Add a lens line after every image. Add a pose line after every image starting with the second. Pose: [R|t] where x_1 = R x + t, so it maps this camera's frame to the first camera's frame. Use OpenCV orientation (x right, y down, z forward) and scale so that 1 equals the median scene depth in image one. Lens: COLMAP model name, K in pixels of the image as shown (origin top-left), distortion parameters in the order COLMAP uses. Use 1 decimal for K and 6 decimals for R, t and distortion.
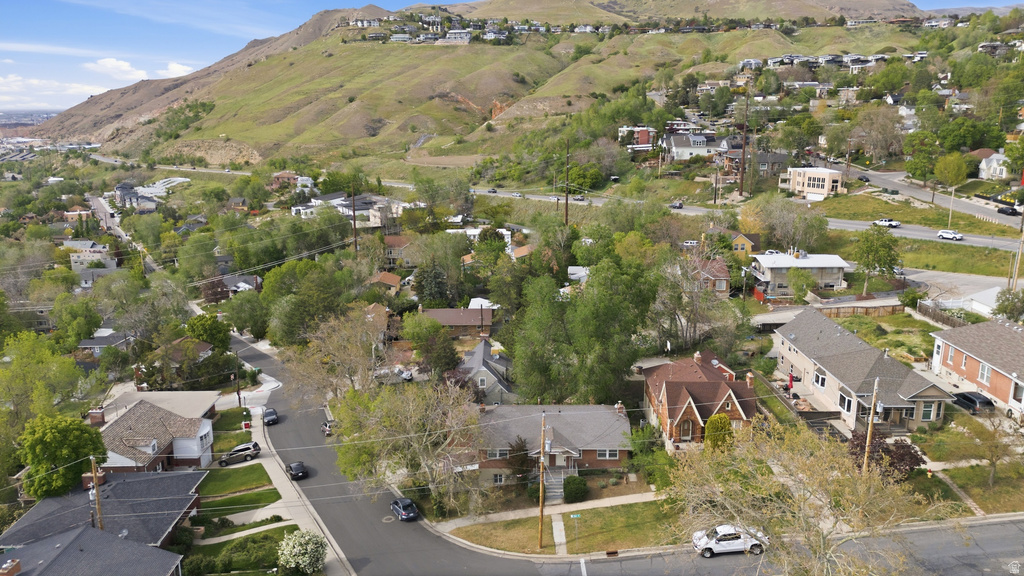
lens RADIAL K [[751.8, 0, 512.0], [0, 751.8, 288.0], [0, 0, 1]] dist [0.084678, -0.083026]
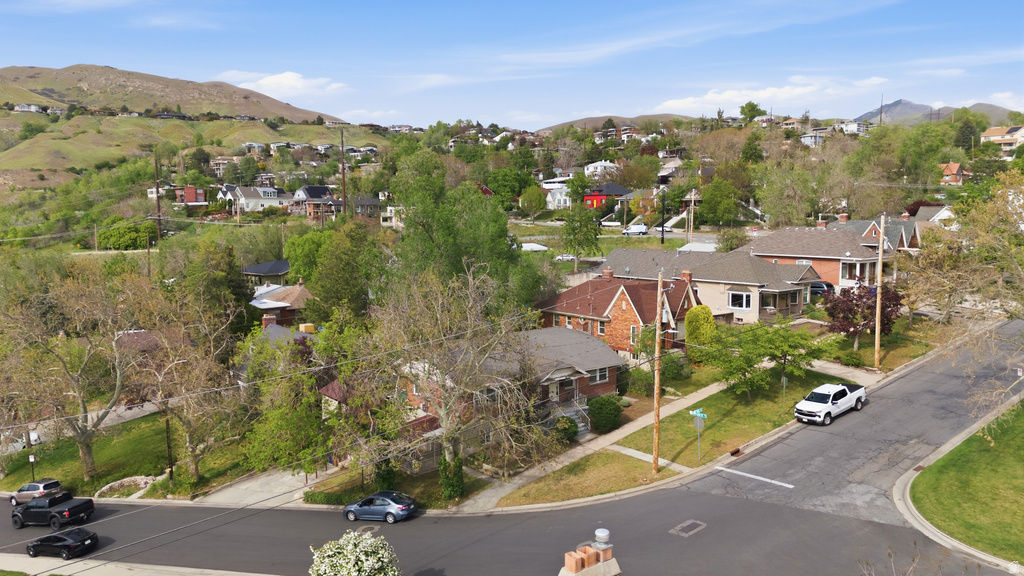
lens RADIAL K [[751.8, 0, 512.0], [0, 751.8, 288.0], [0, 0, 1]] dist [0.084678, -0.083026]
pose [[0.779321, -0.059768, 0.623768, -0.113080], [0.146386, 0.985262, -0.088485, 0.049991], [-0.609287, 0.160269, 0.776585, 0.117358]]
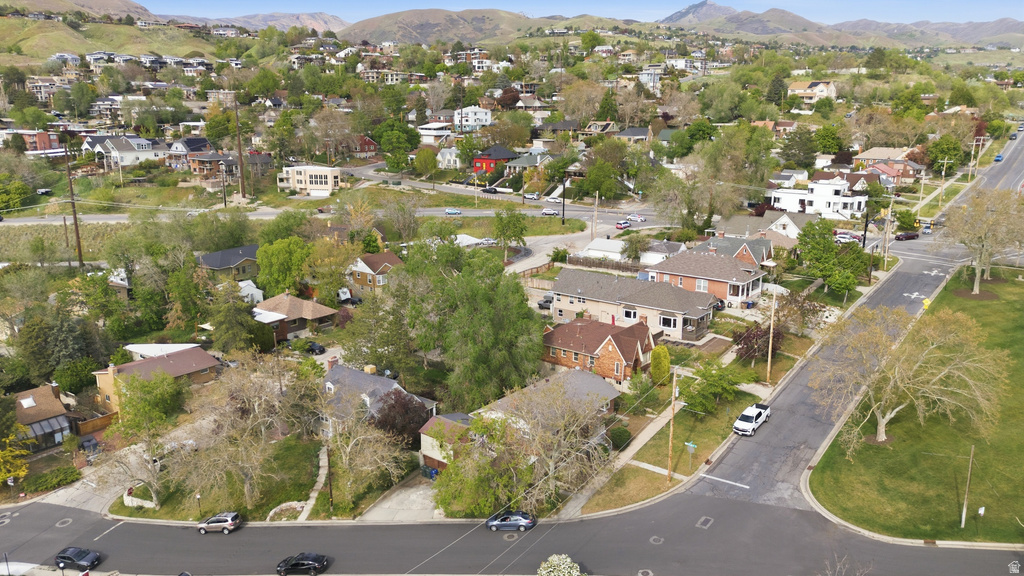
lens RADIAL K [[751.8, 0, 512.0], [0, 751.8, 288.0], [0, 0, 1]] dist [0.084678, -0.083026]
pose [[0.617262, -0.177872, 0.766387, -0.221092], [0.179639, 0.980240, 0.082821, -0.021687], [-0.765975, 0.086550, 0.637017, 0.094405]]
